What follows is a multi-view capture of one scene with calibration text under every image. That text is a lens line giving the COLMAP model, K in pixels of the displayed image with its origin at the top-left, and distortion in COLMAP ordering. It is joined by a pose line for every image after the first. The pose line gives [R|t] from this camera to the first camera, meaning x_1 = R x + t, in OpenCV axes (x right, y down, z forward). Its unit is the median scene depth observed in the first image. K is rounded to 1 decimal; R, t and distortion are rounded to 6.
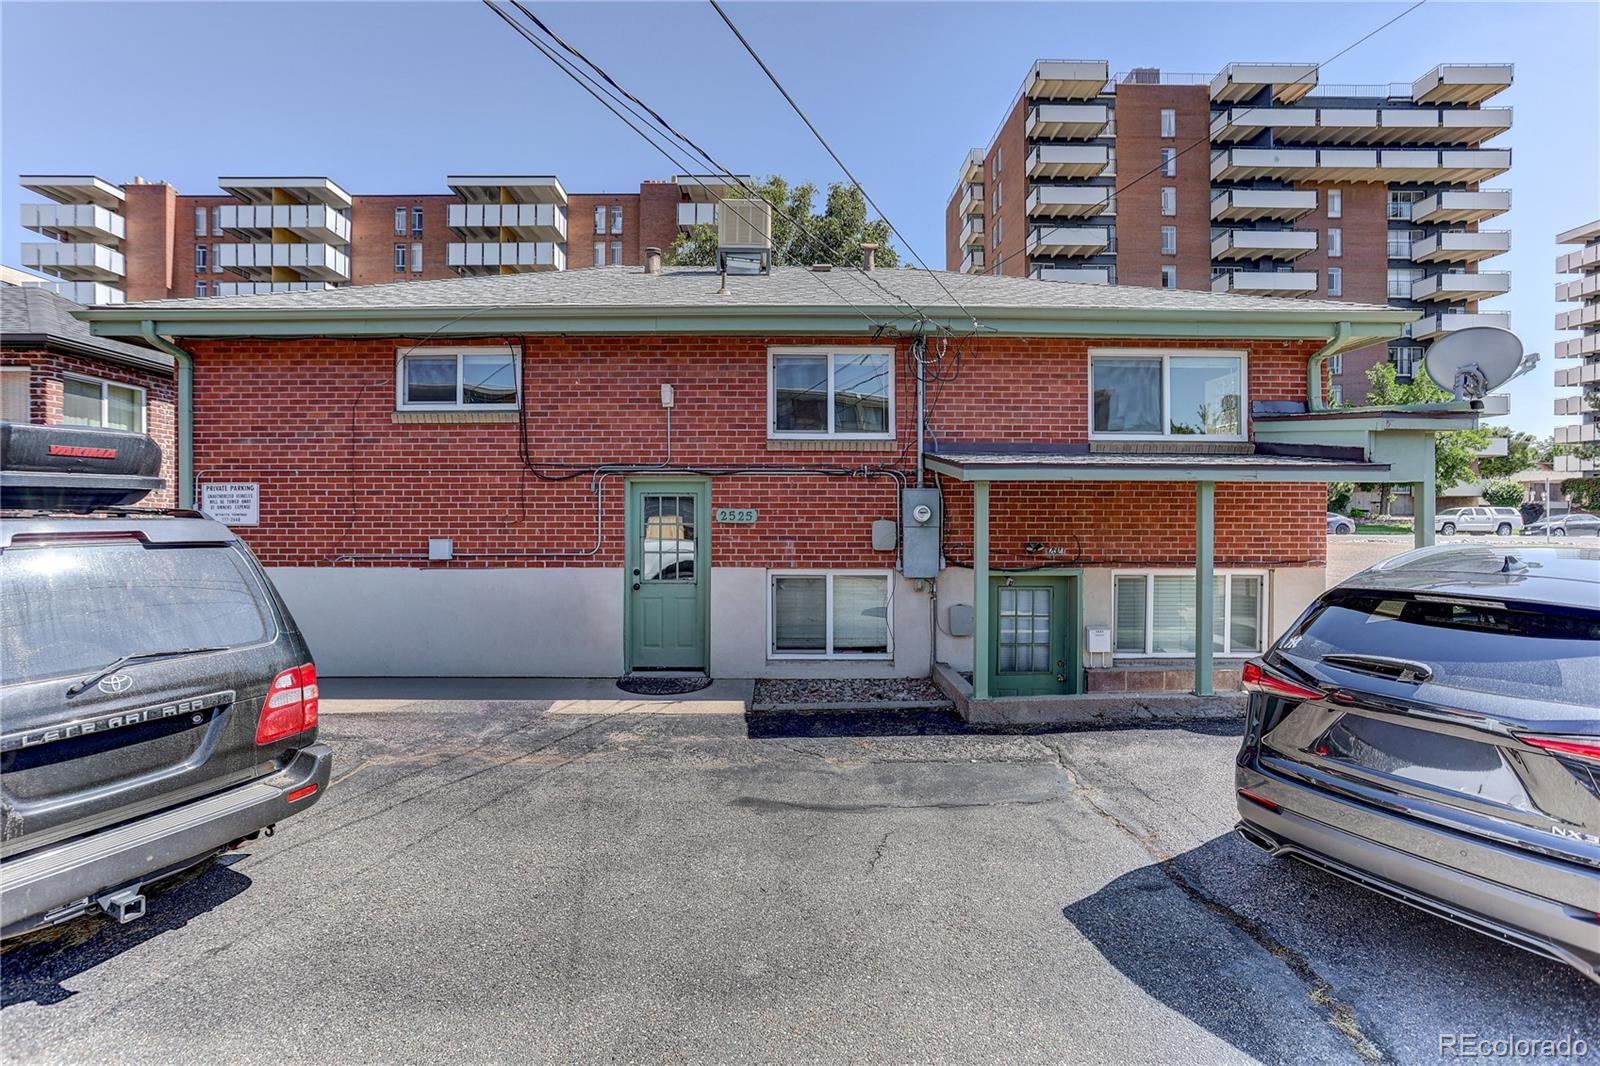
lens RADIAL K [[766.7, 0, 792.6], [0, 766.7, 524.0], [0, 0, 1]] dist [-0.034395, 0.000307]
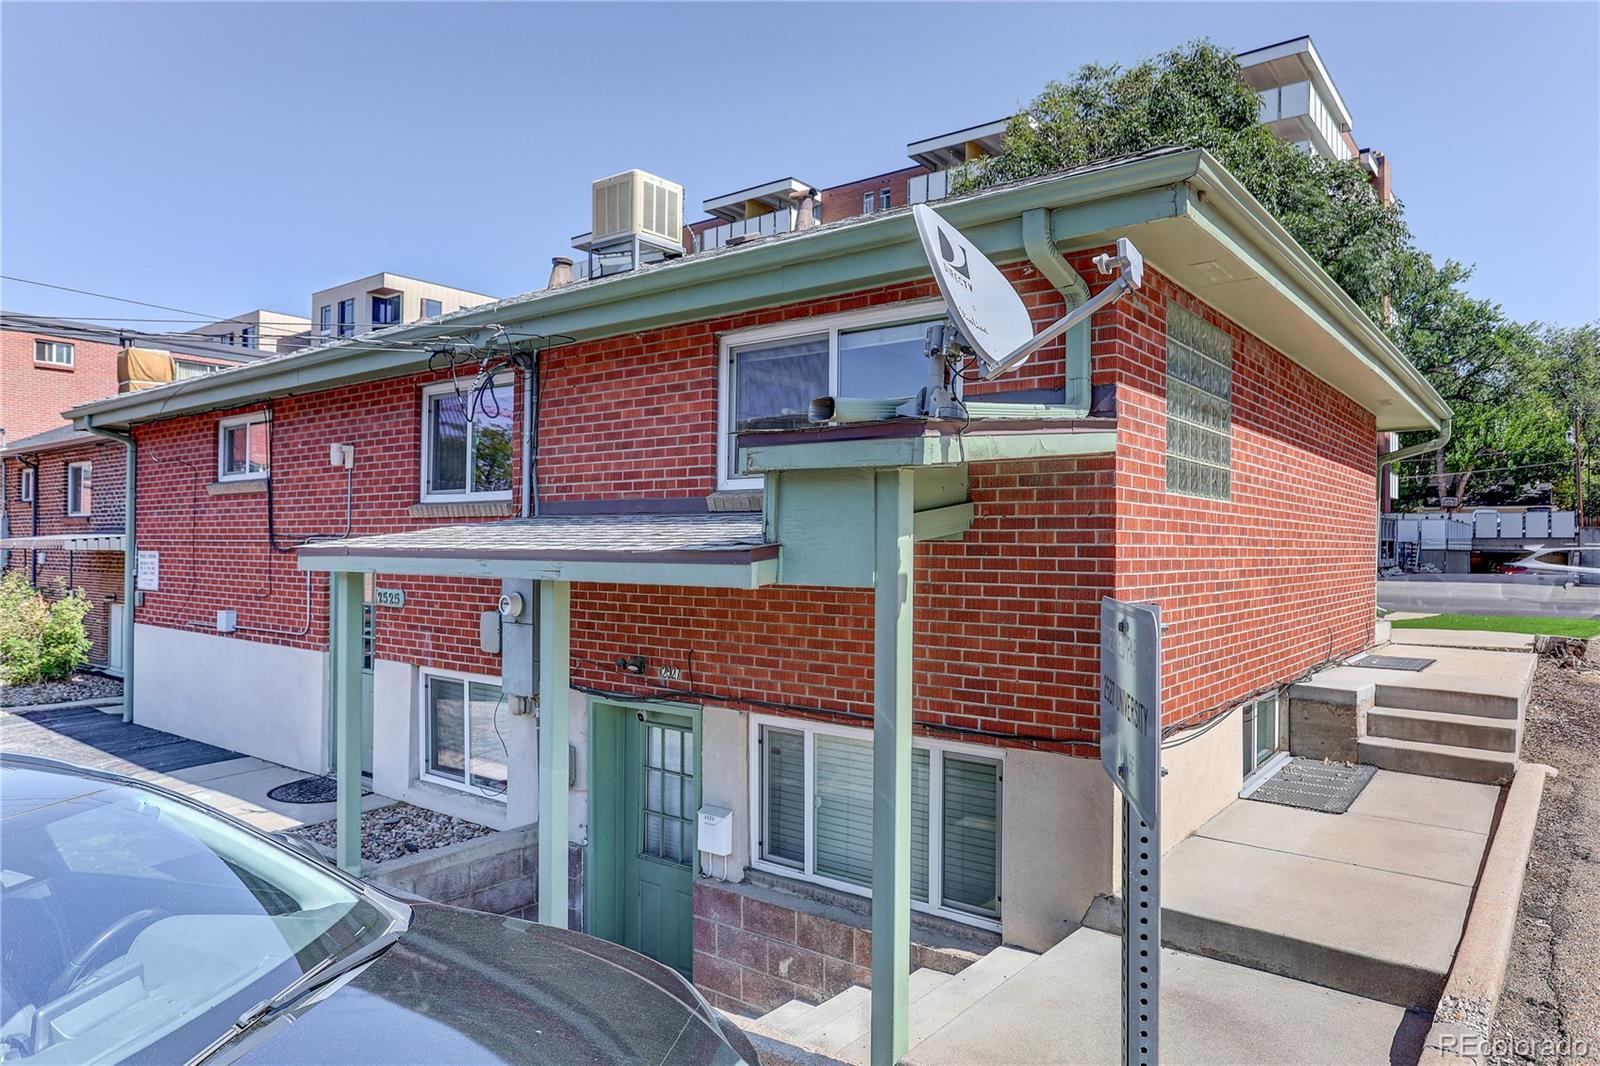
lens RADIAL K [[1013.1, 0, 797.6], [0, 1013.1, 543.5], [0, 0, 1]] dist [-0.022788, 0.016244]
pose [[0.784247, 0.001755, -0.620446, 0.928107], [-0.011390, 0.999868, -0.011569, -0.060485], [0.620344, 0.016140, 0.784164, 0.423444]]
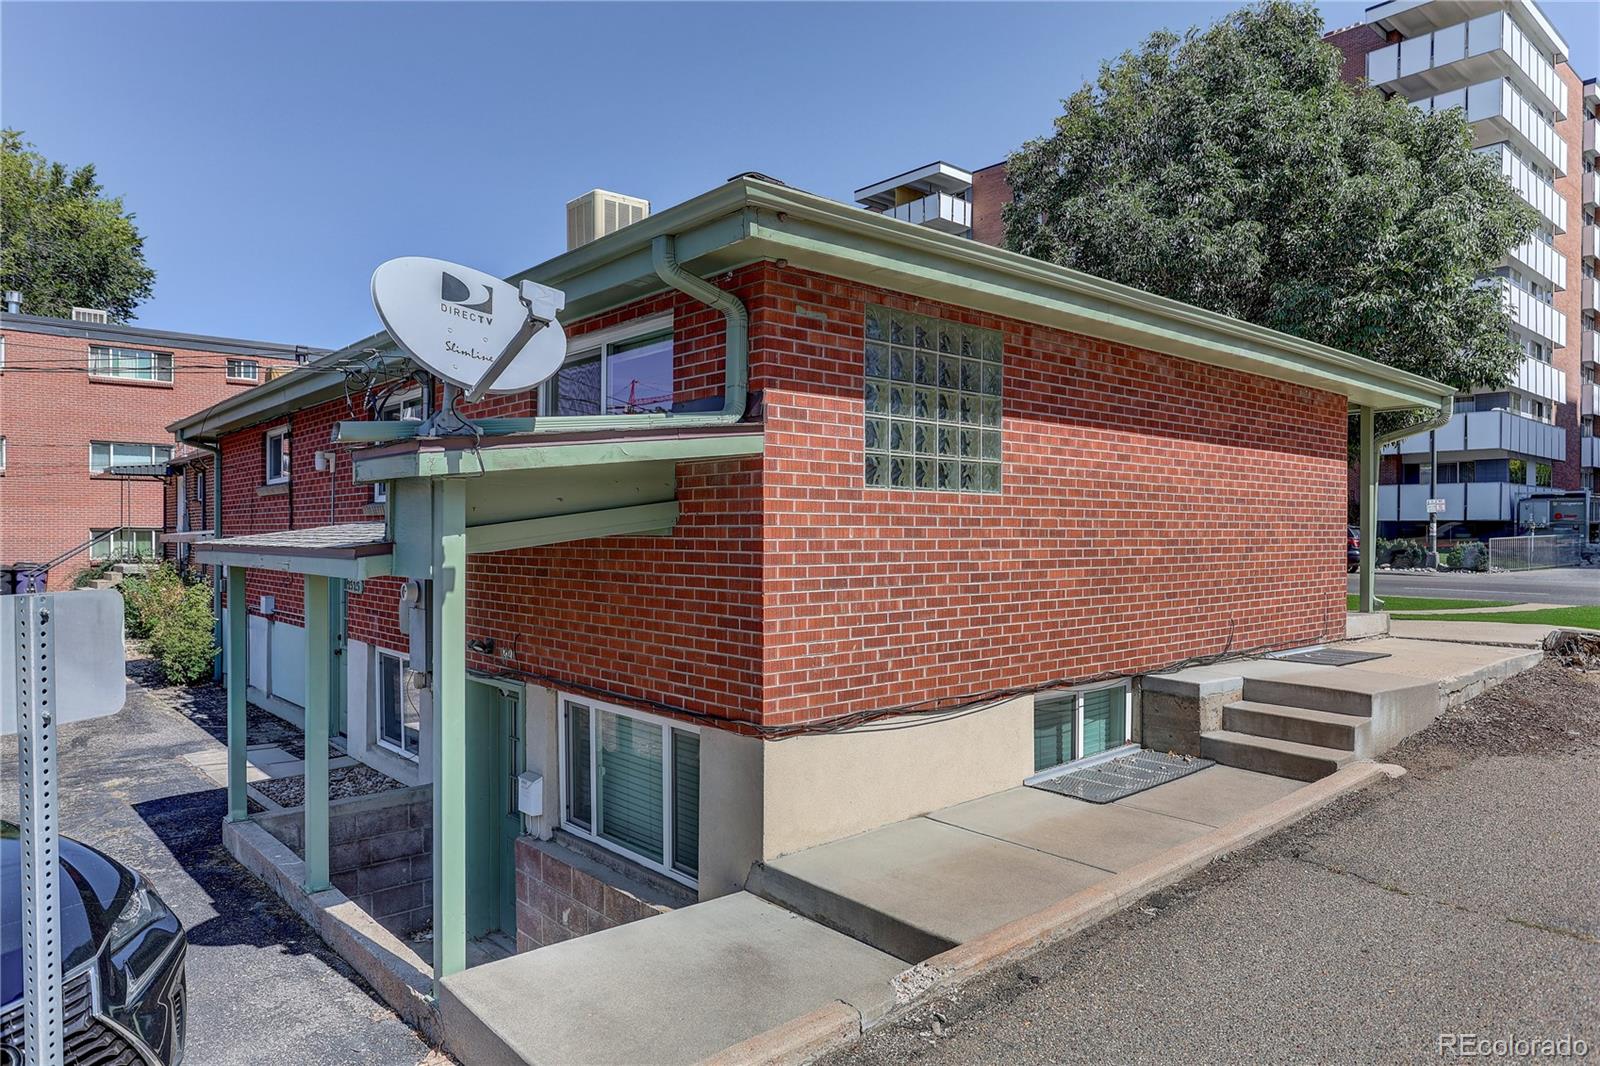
lens RADIAL K [[1013.1, 0, 795.4], [0, 1013.1, 543.9], [0, 0, 1]] dist [-0.022788, 0.016244]
pose [[0.653486, 0.006306, -0.756912, 1.203343], [-0.005984, 0.999977, 0.003164, -0.068018], [0.756915, 0.002462, 0.653509, 0.598707]]
